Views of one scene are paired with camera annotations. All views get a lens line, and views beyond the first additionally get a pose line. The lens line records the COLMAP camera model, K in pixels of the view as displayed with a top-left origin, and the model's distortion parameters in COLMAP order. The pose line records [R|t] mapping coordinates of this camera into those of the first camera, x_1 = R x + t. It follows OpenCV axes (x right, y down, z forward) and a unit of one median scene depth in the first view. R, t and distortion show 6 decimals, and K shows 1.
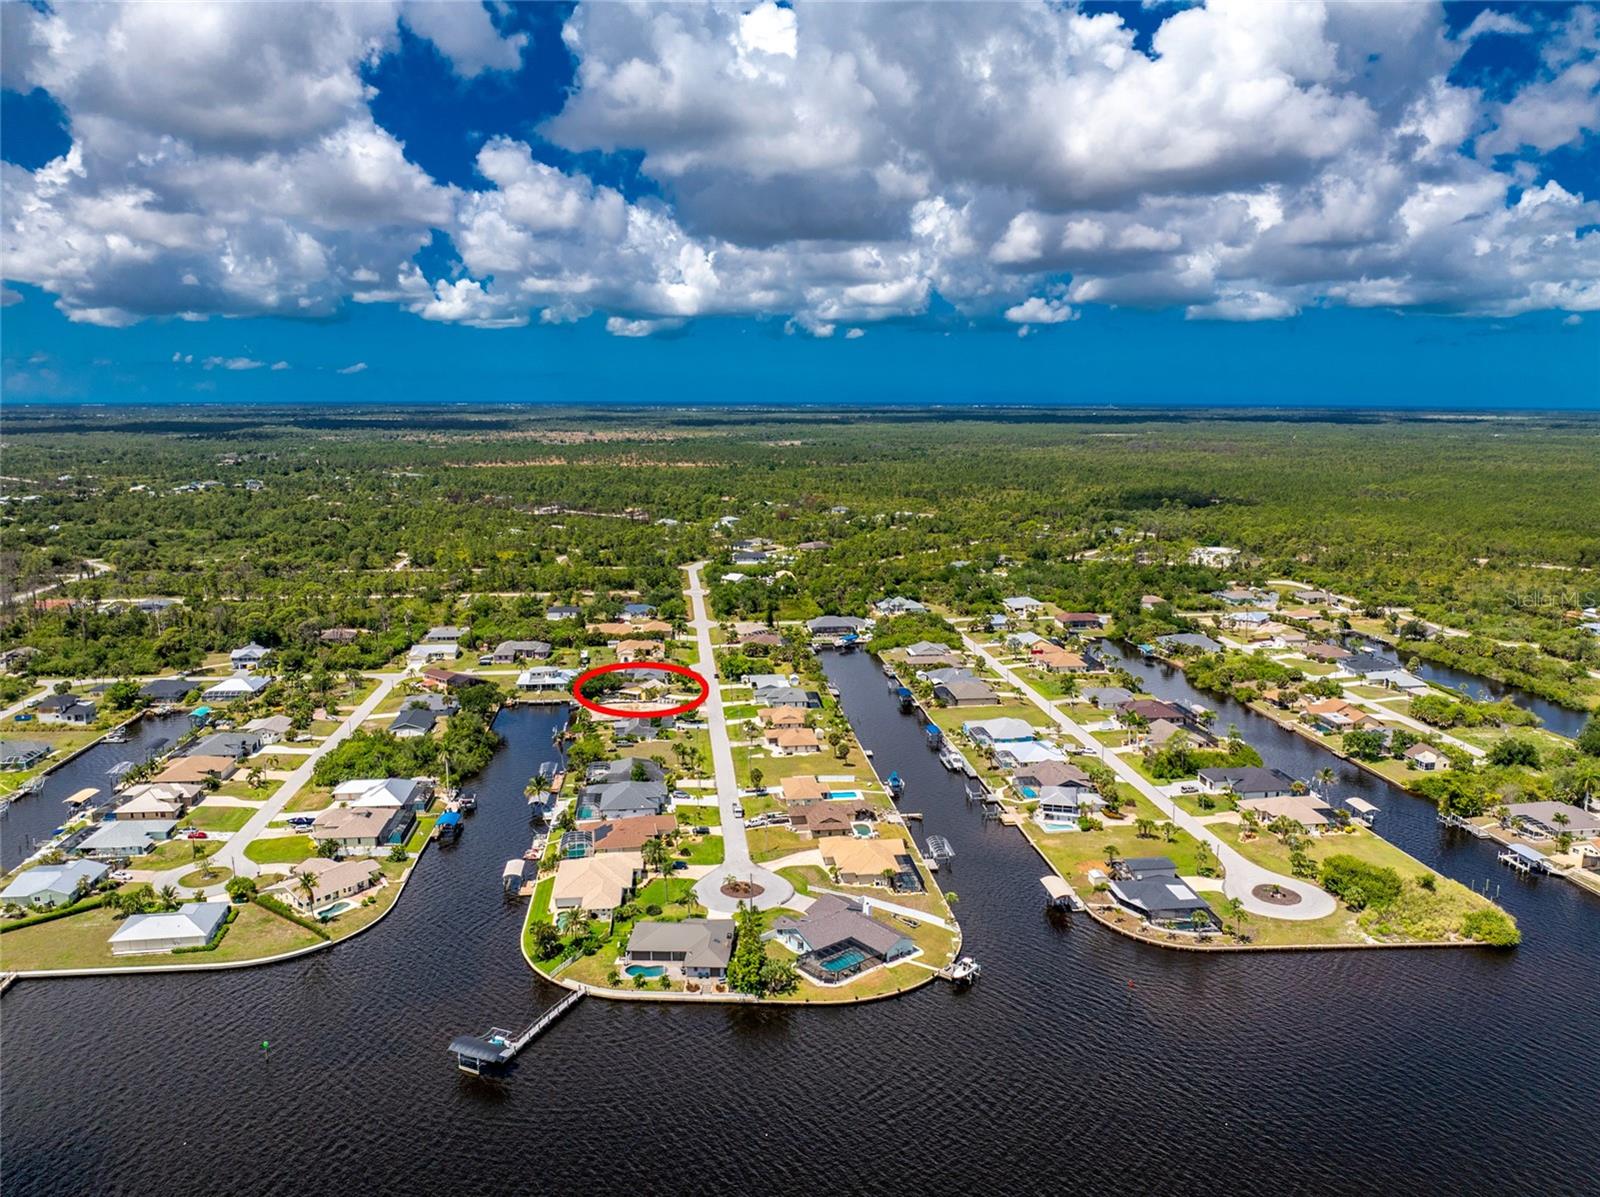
lens RADIAL K [[1139.4, 0, 806.0], [0, 1139.4, 564.3], [0, 0, 1]] dist [-0.042293, 0.002337]
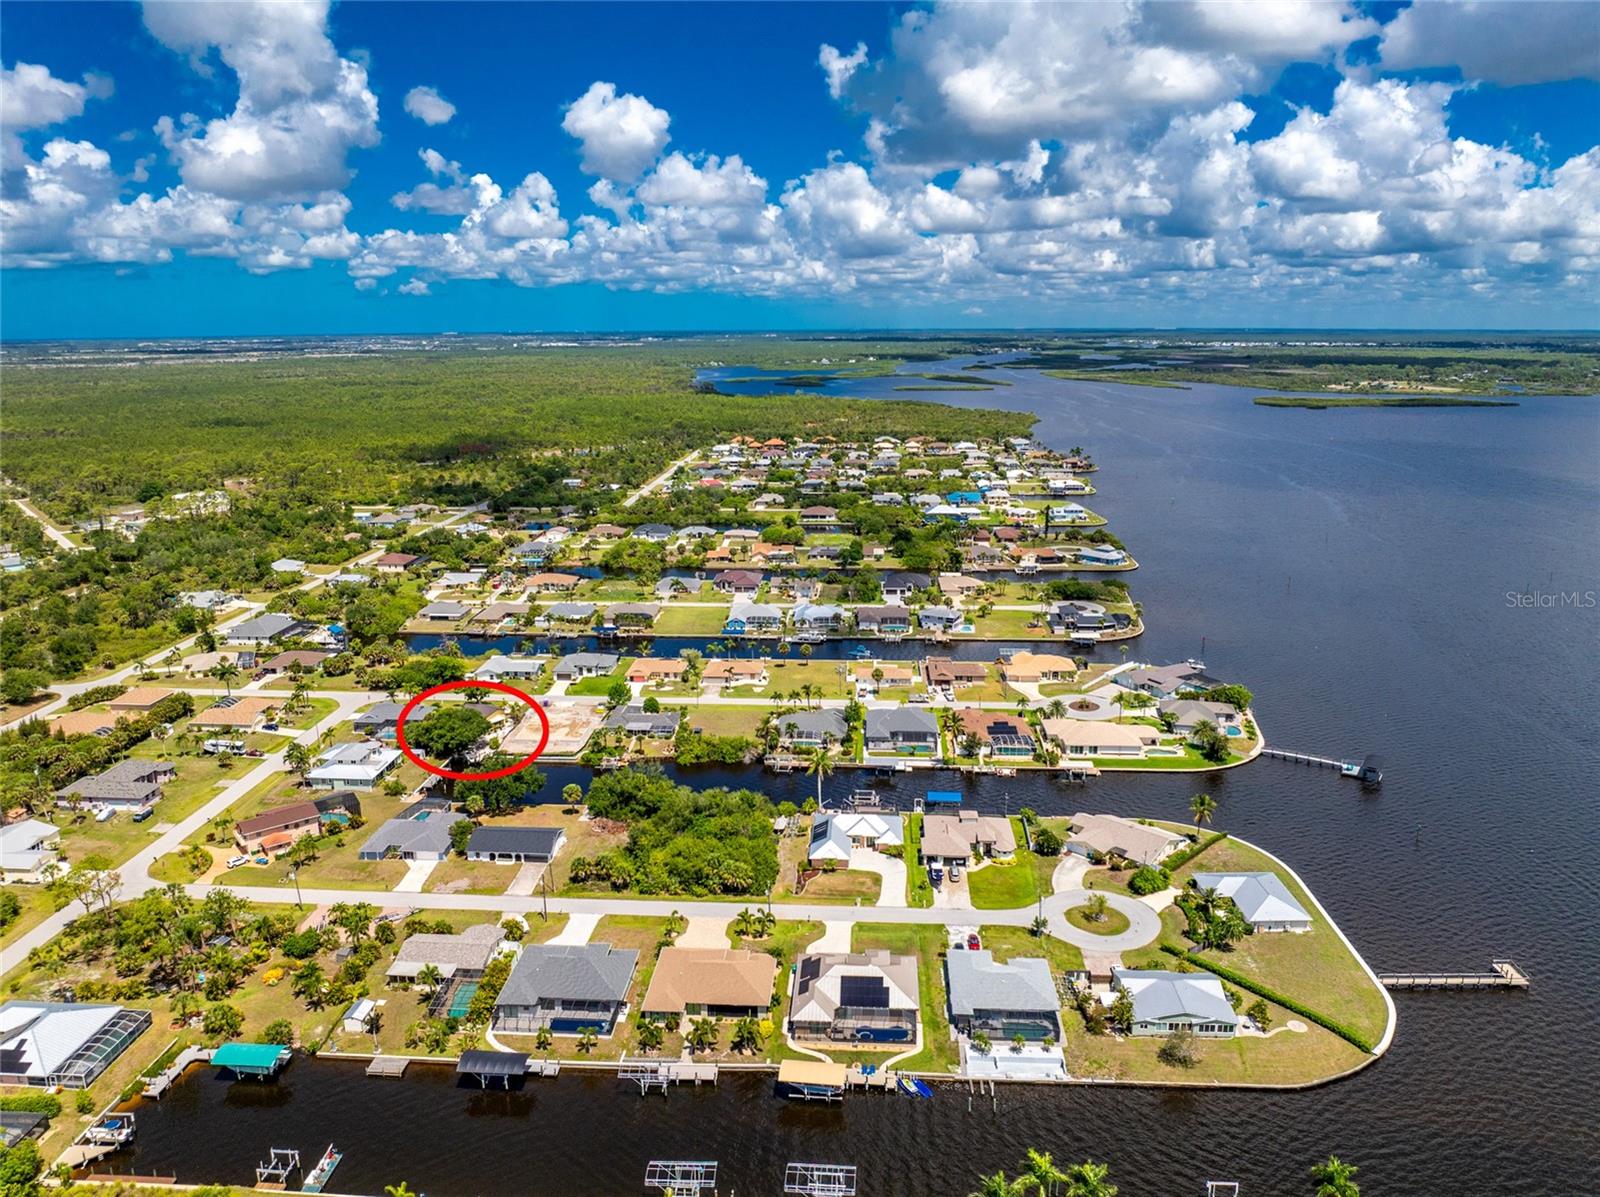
lens RADIAL K [[1139.4, 0, 806.0], [0, 1139.4, 564.3], [0, 0, 1]] dist [-0.042293, 0.002337]
pose [[0.180199, -0.205741, 0.961872, -1.122683], [0.147677, 0.972455, 0.180339, -0.127479], [-0.972481, 0.109550, 0.205619, 0.869069]]
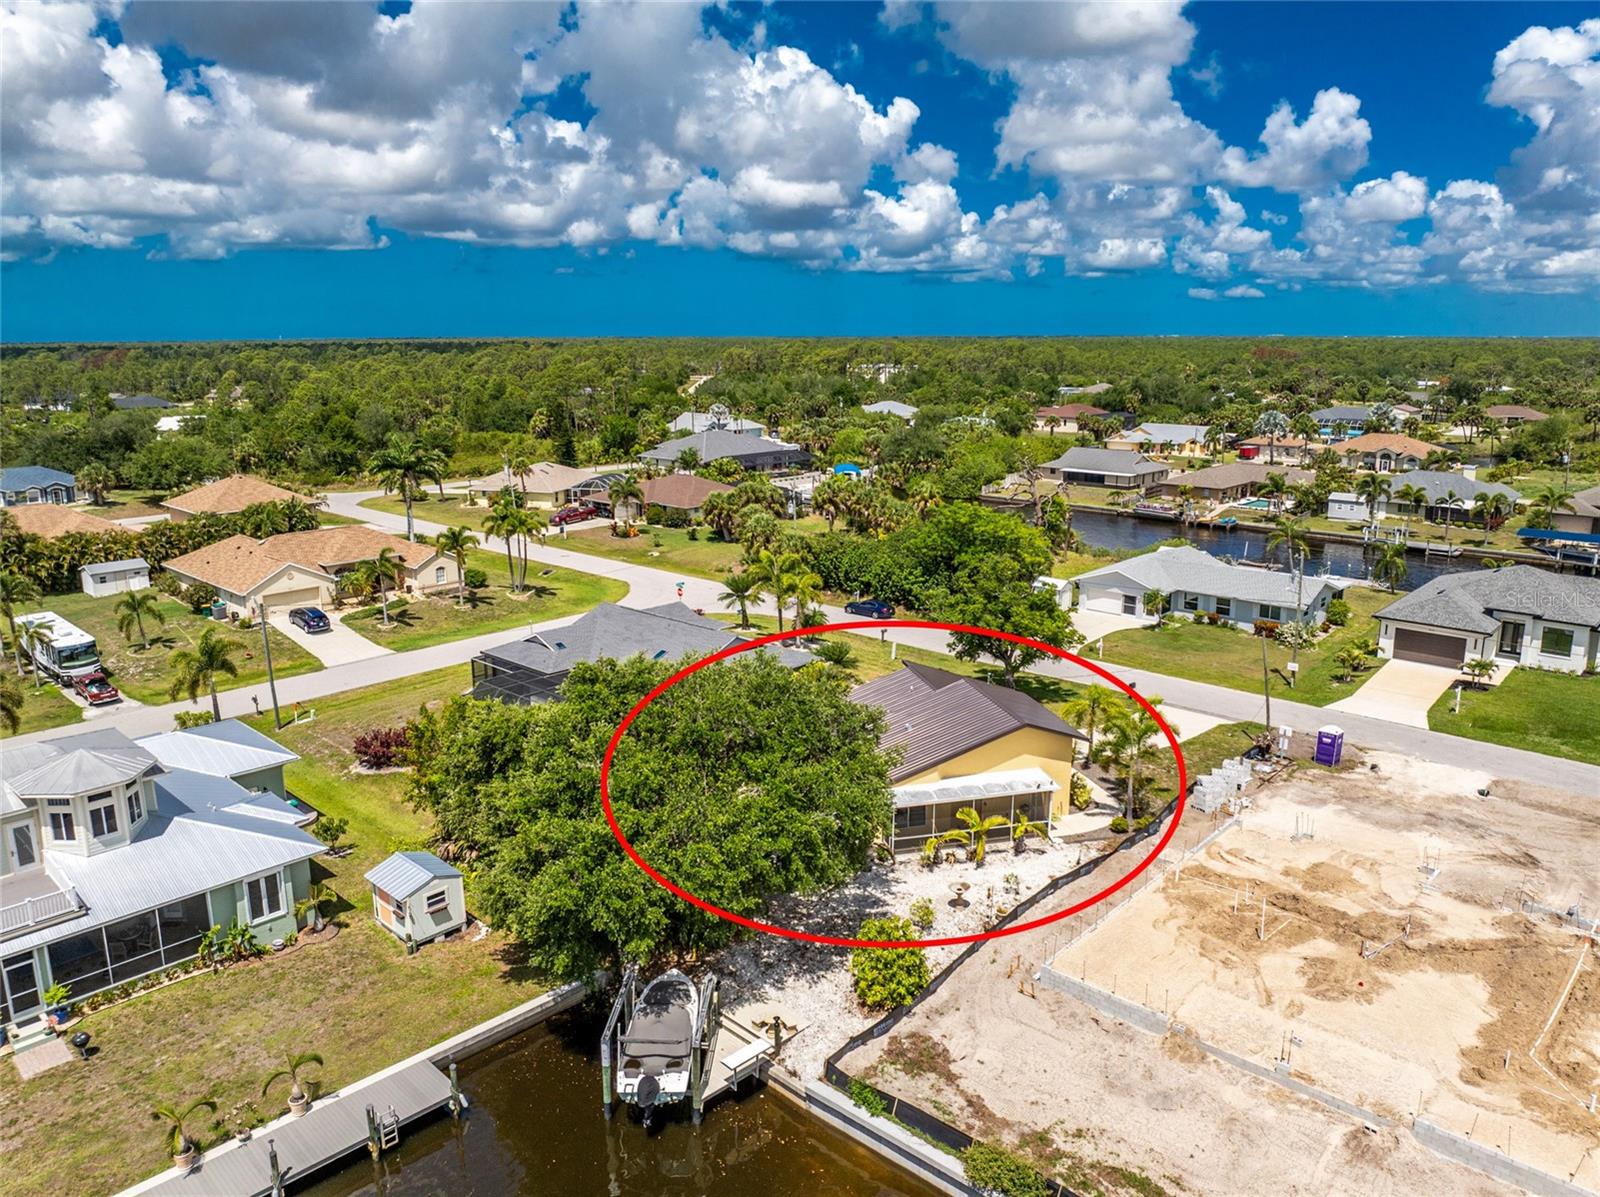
lens RADIAL K [[1139.4, 0, 806.0], [0, 1139.4, 564.3], [0, 0, 1]] dist [-0.042293, 0.002337]
pose [[0.762974, -0.135090, 0.632156, -0.337511], [0.100322, 0.990817, 0.090652, 0.102299], [-0.638597, -0.005746, 0.769520, 1.256815]]
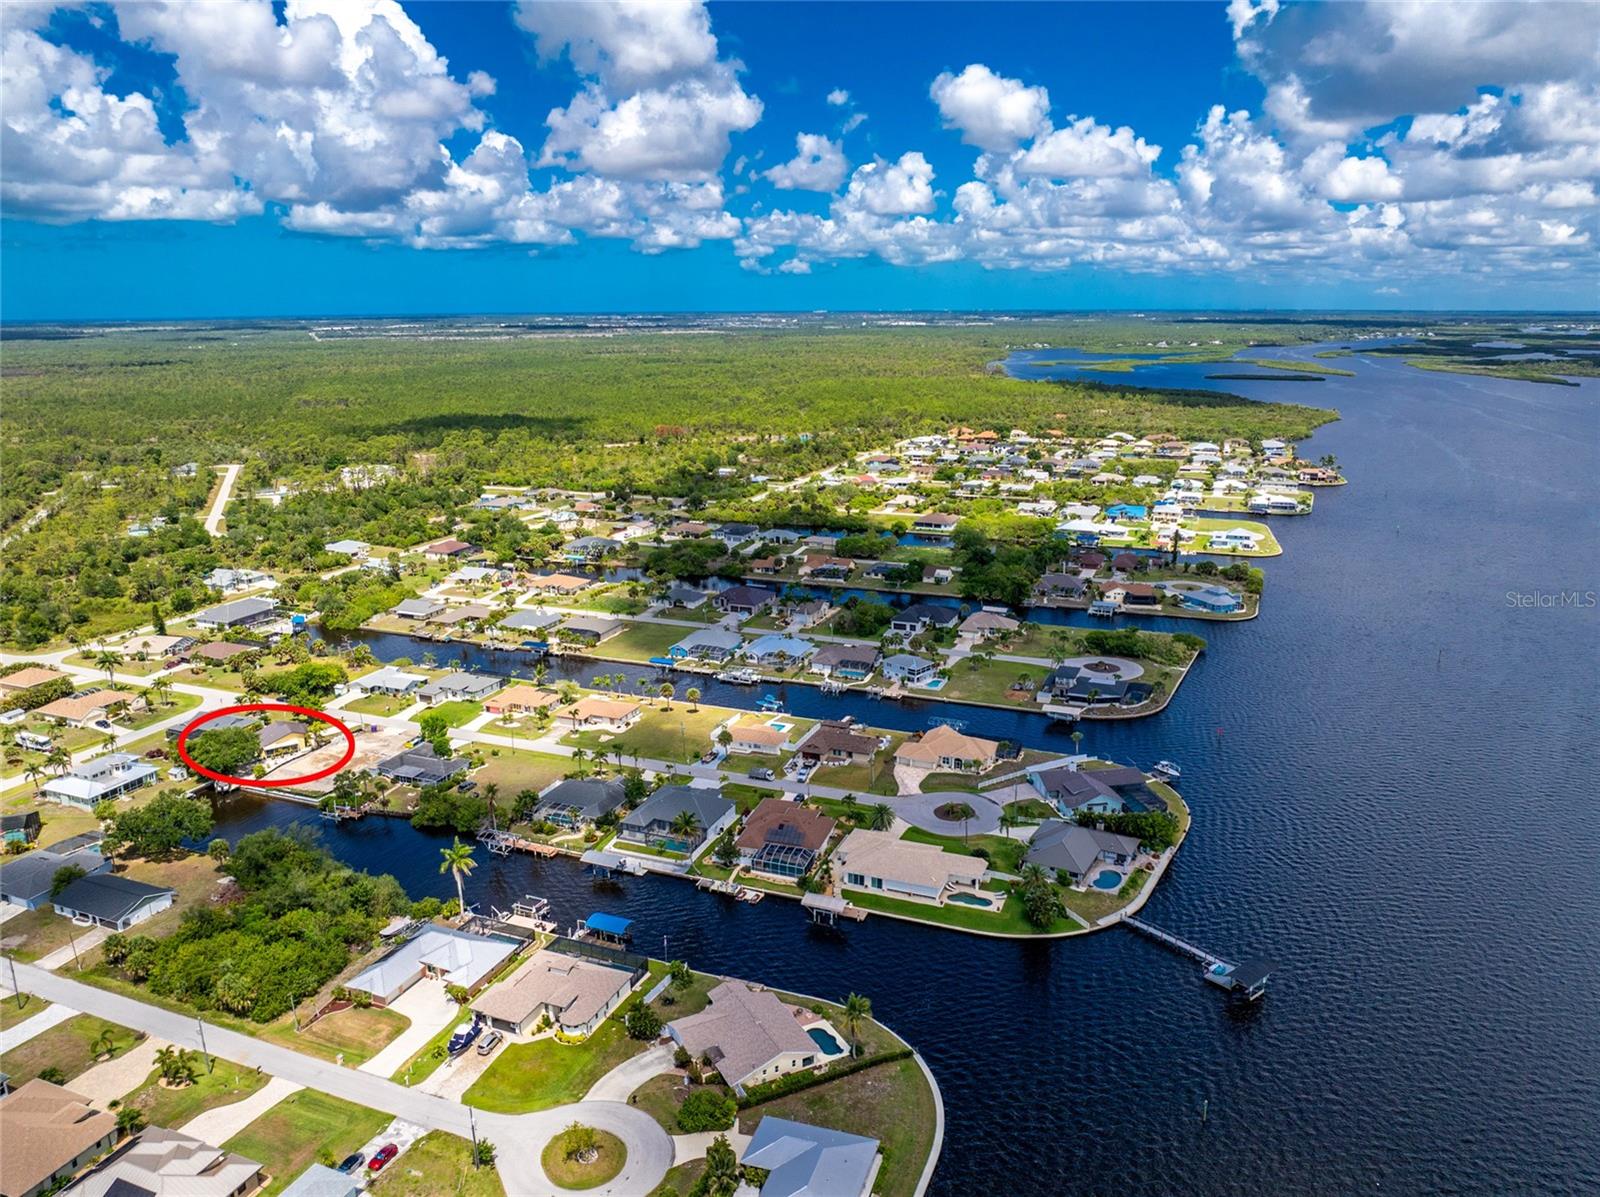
lens RADIAL K [[1149.0, 0, 801.1], [0, 1149.0, 576.6], [0, 0, 1]] dist [-0.036967, -0.004043]
pose [[0.479607, -0.206564, 0.852824, -0.788166], [0.133276, 0.977770, 0.161876, -0.079355], [-0.867303, 0.036024, 0.496476, 0.519853]]
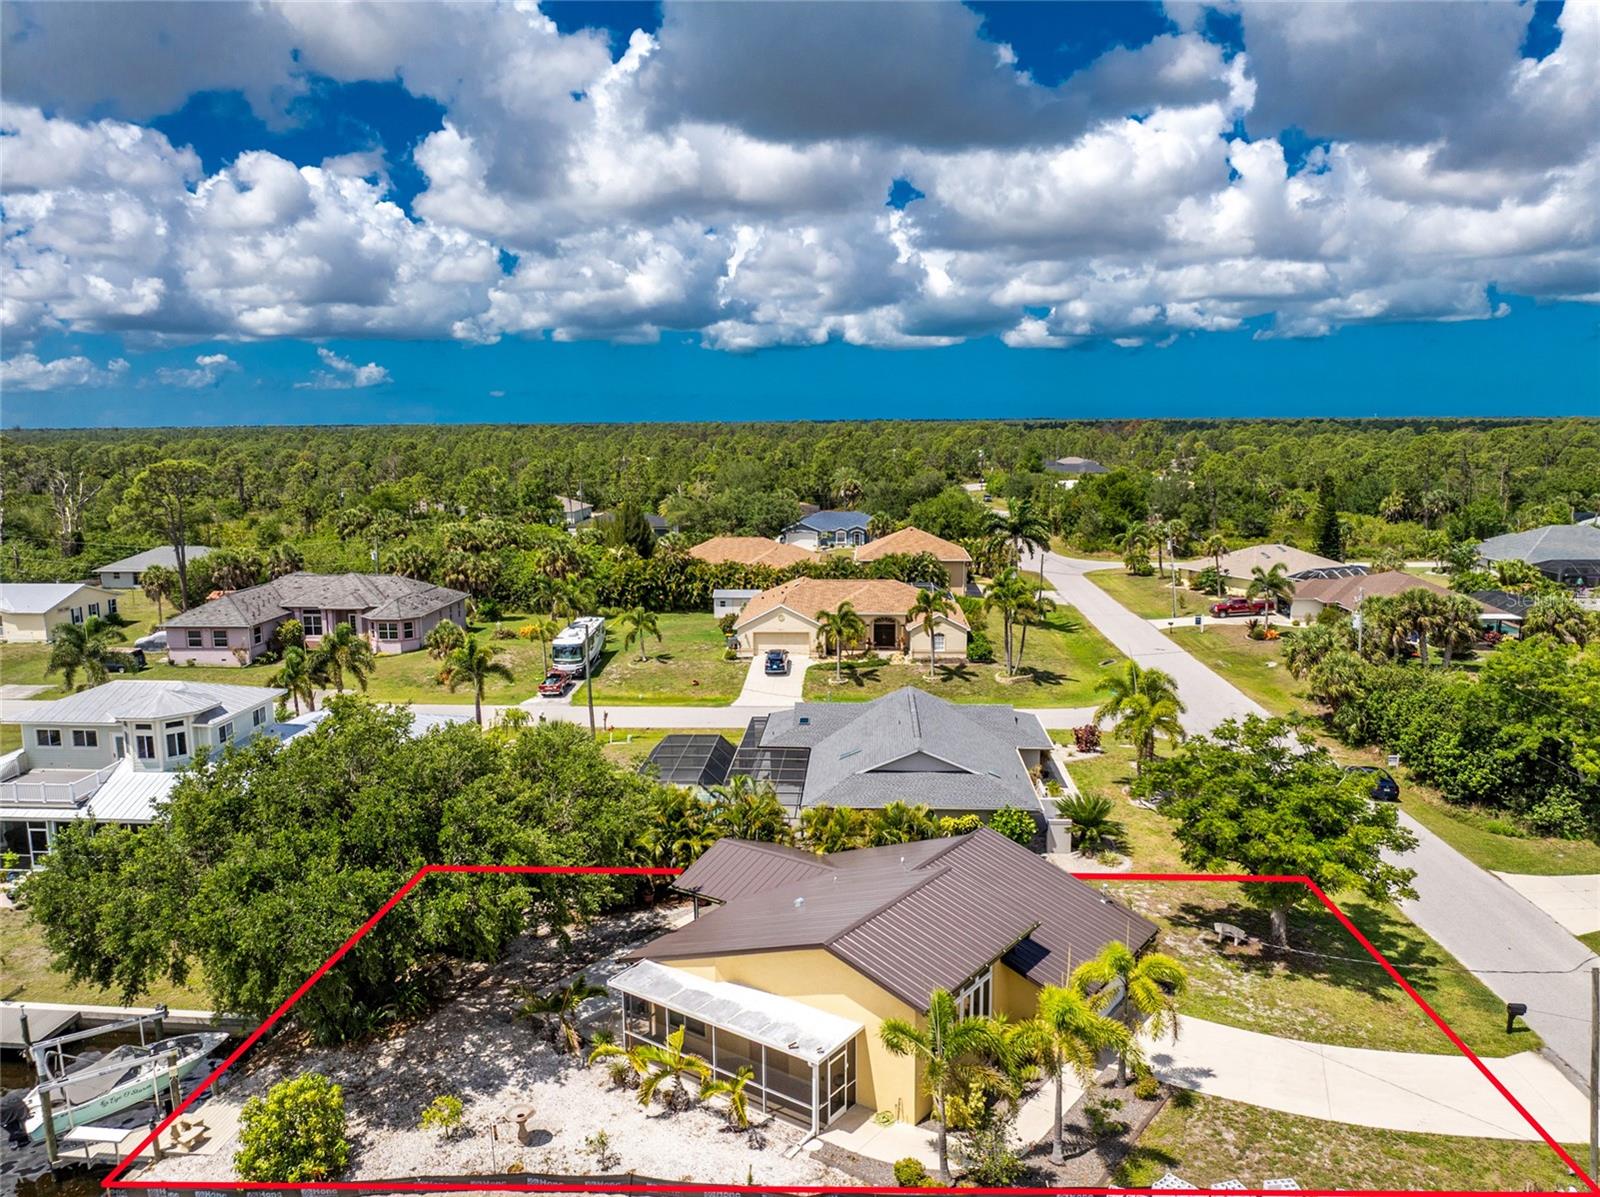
lens RADIAL K [[1181.6, 0, 800.0], [0, 1181.6, 598.5], [0, 0, 1]] dist [-0.037952, 0.007317]
pose [[0.982576, 0.013743, -0.185350, -0.183115], [-0.012883, 0.999900, 0.005846, 0.111875], [0.185412, -0.003356, 0.982655, 1.257066]]
